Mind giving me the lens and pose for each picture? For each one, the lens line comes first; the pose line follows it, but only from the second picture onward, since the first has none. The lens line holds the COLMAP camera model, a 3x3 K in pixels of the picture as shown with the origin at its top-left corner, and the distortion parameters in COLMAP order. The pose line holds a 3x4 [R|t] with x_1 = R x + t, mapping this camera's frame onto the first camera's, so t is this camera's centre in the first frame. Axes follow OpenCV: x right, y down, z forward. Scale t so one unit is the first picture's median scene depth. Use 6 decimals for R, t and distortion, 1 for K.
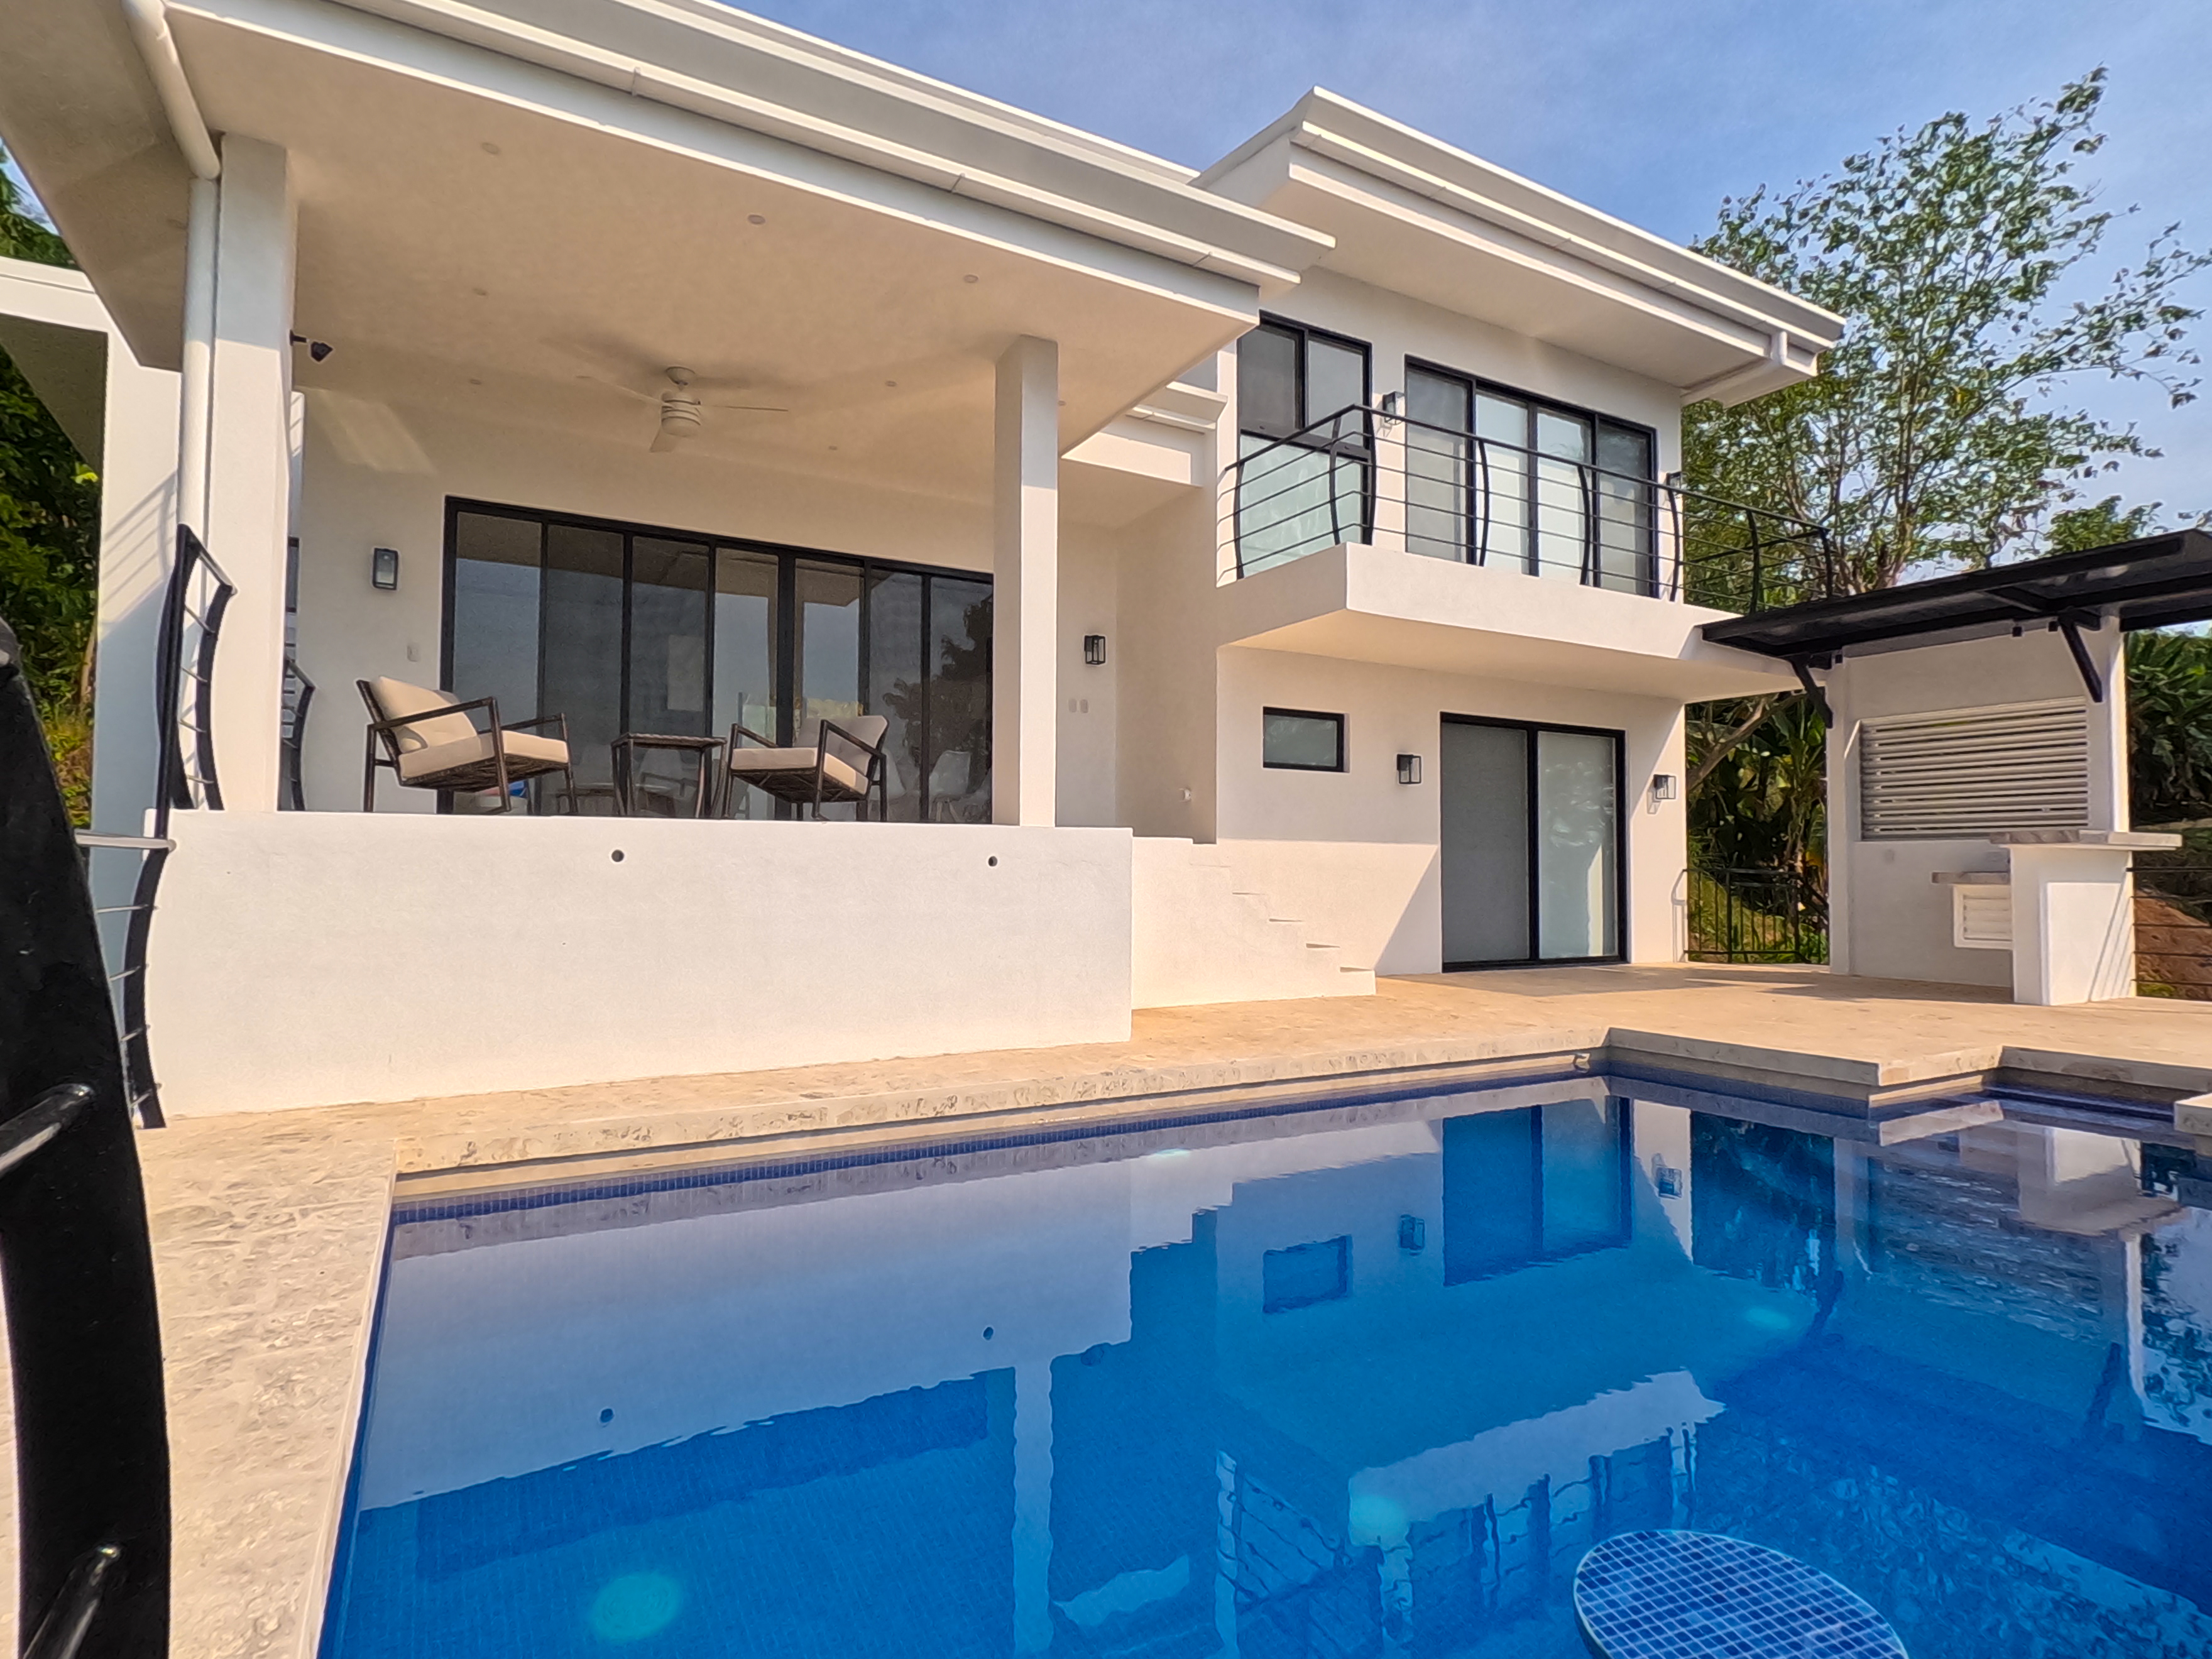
lens RADIAL K [[1156.4, 0, 1110.7], [0, 1156.4, 831.0], [0, 0, 1]] dist [0.011132, -0.008474]
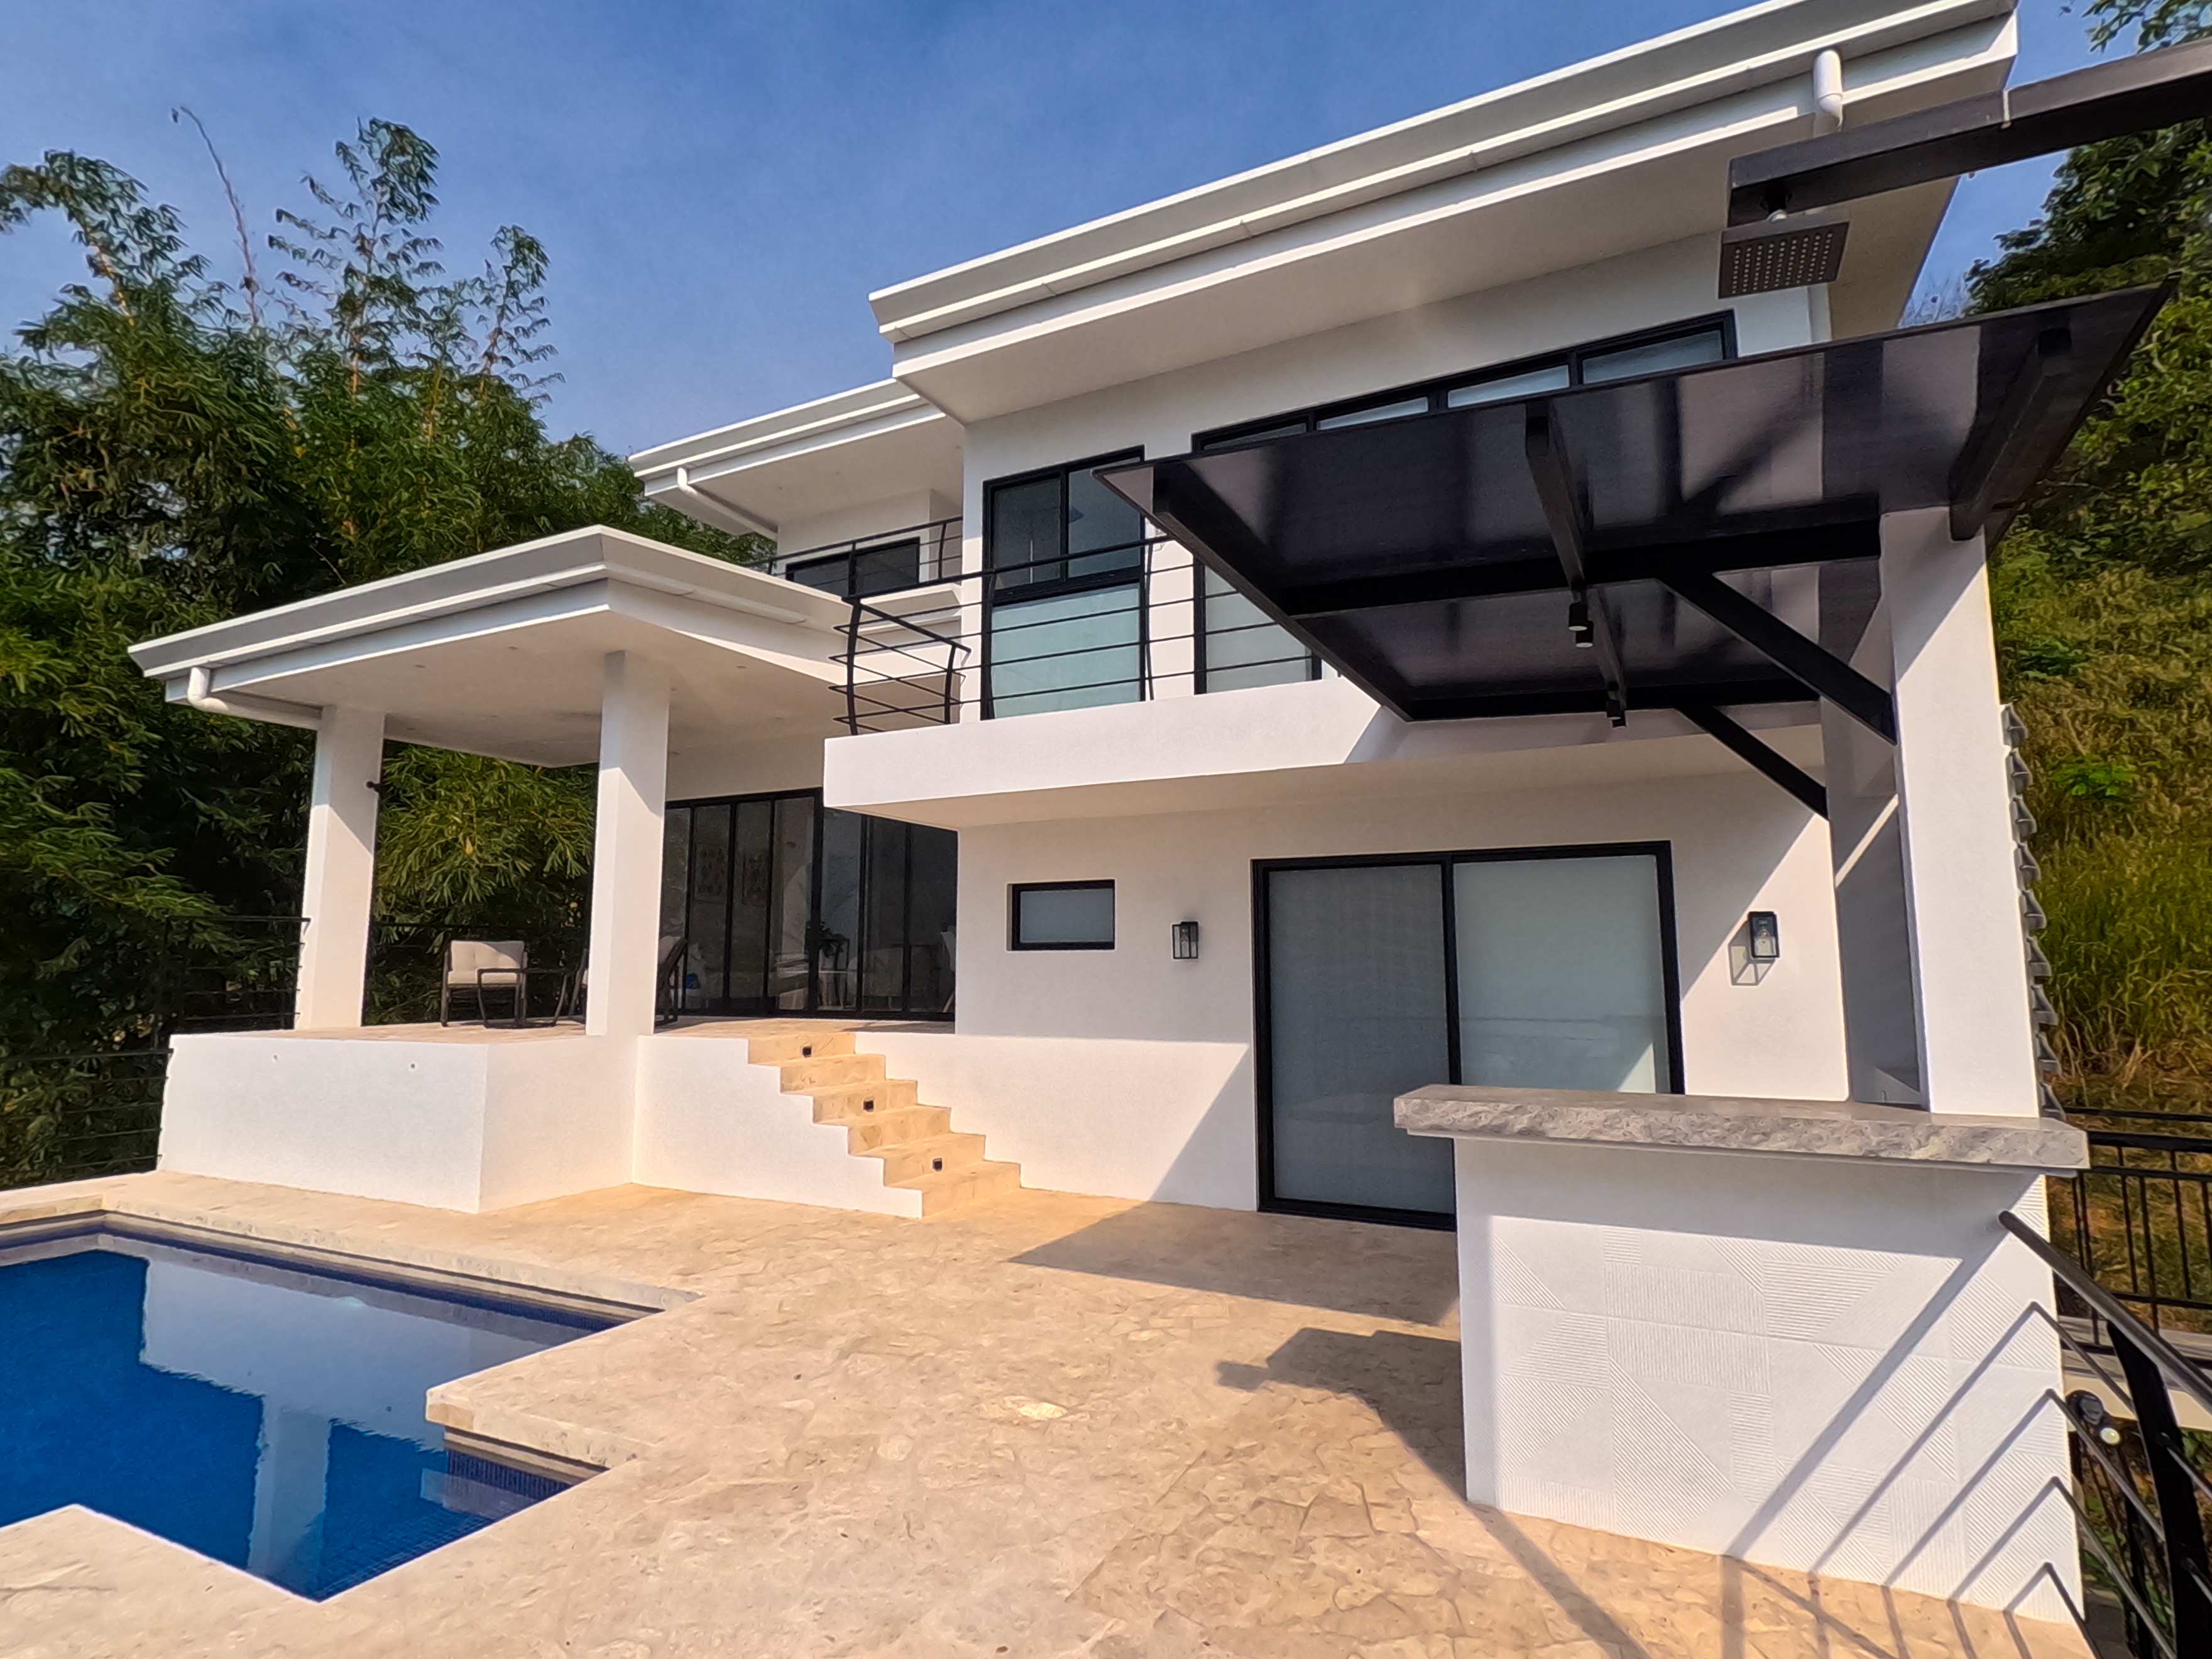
lens RADIAL K [[1156.4, 0, 1110.7], [0, 1156.4, 831.0], [0, 0, 1]] dist [0.011132, -0.008474]
pose [[0.547759, -0.103938, -0.830155, 0.920622], [0.031608, 0.994116, -0.103611, -0.048395], [0.836039, 0.030515, 0.547821, 0.531386]]
